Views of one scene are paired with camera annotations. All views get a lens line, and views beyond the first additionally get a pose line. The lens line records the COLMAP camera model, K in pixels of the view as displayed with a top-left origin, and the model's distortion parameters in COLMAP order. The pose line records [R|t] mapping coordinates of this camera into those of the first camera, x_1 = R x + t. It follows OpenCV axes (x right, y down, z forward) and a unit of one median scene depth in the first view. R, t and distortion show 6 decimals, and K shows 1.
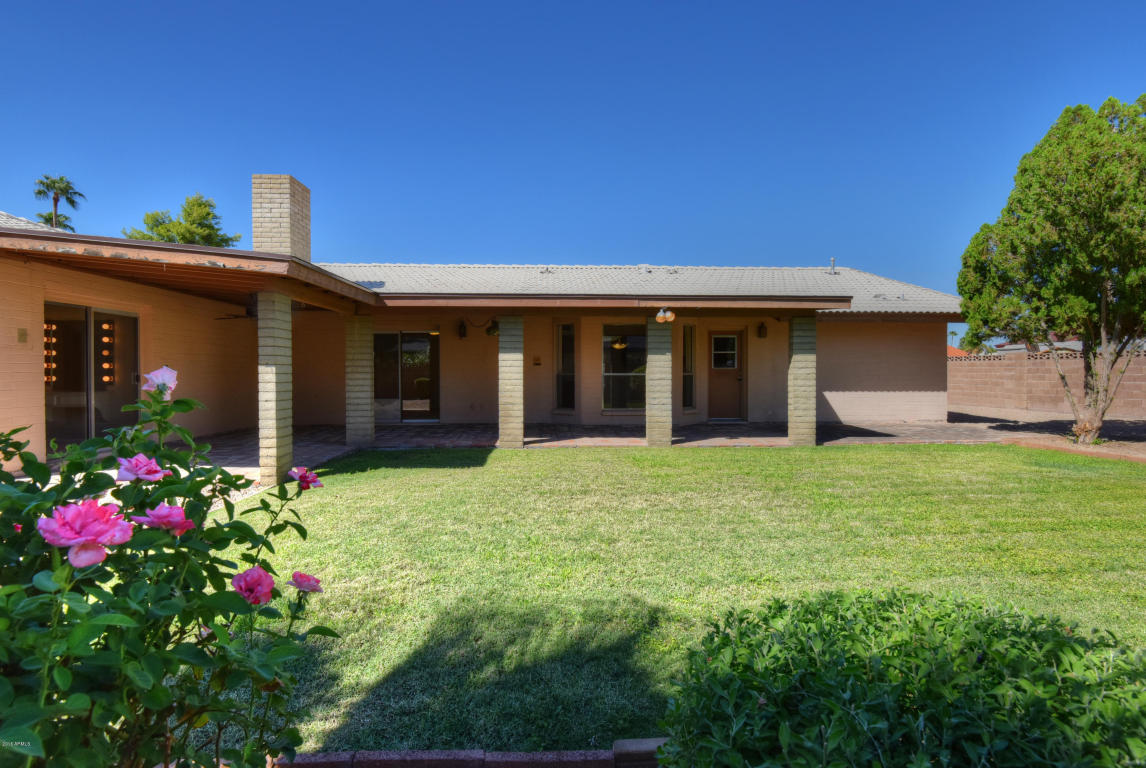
lens RADIAL K [[533.4, 0, 569.5], [0, 533.4, 387.1], [0, 0, 1]] dist [-0.018601, -0.000281]
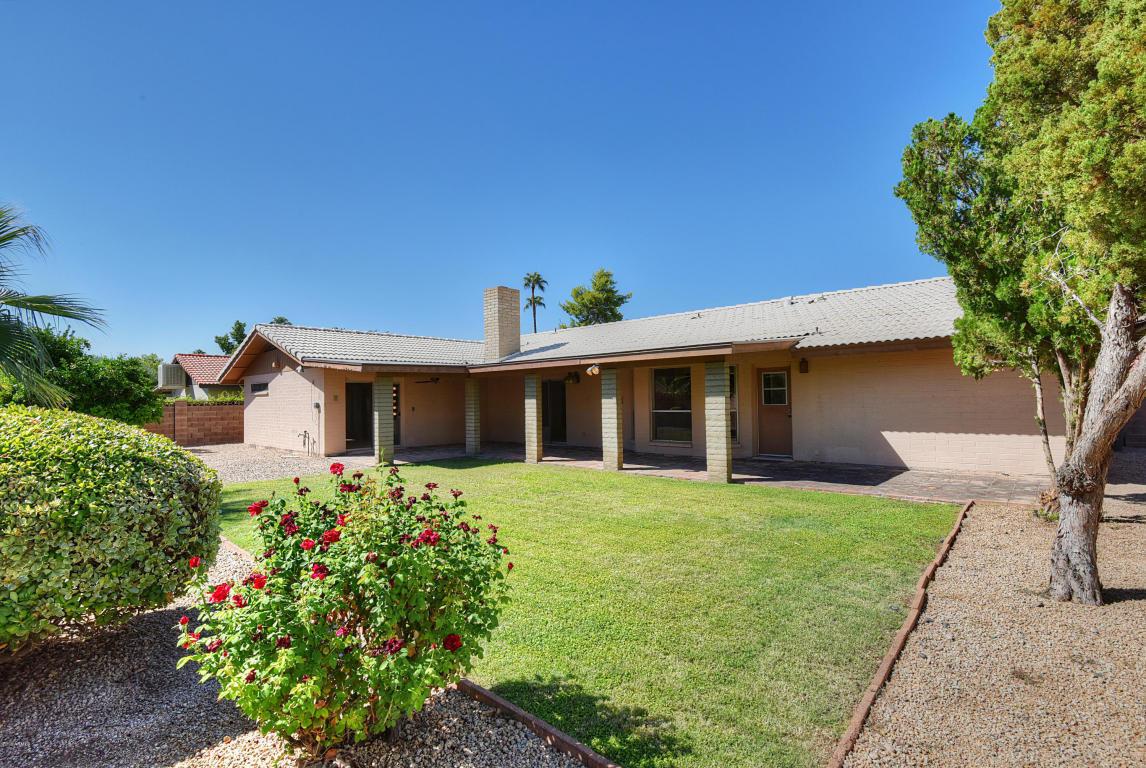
lens RADIAL K [[533.4, 0, 569.5], [0, 533.4, 387.1], [0, 0, 1]] dist [-0.018601, -0.000281]
pose [[0.697434, -0.026821, -0.716147, 0.750205], [-0.004530, 0.999114, -0.041831, -0.025643], [0.716635, 0.032418, 0.696695, 0.029622]]
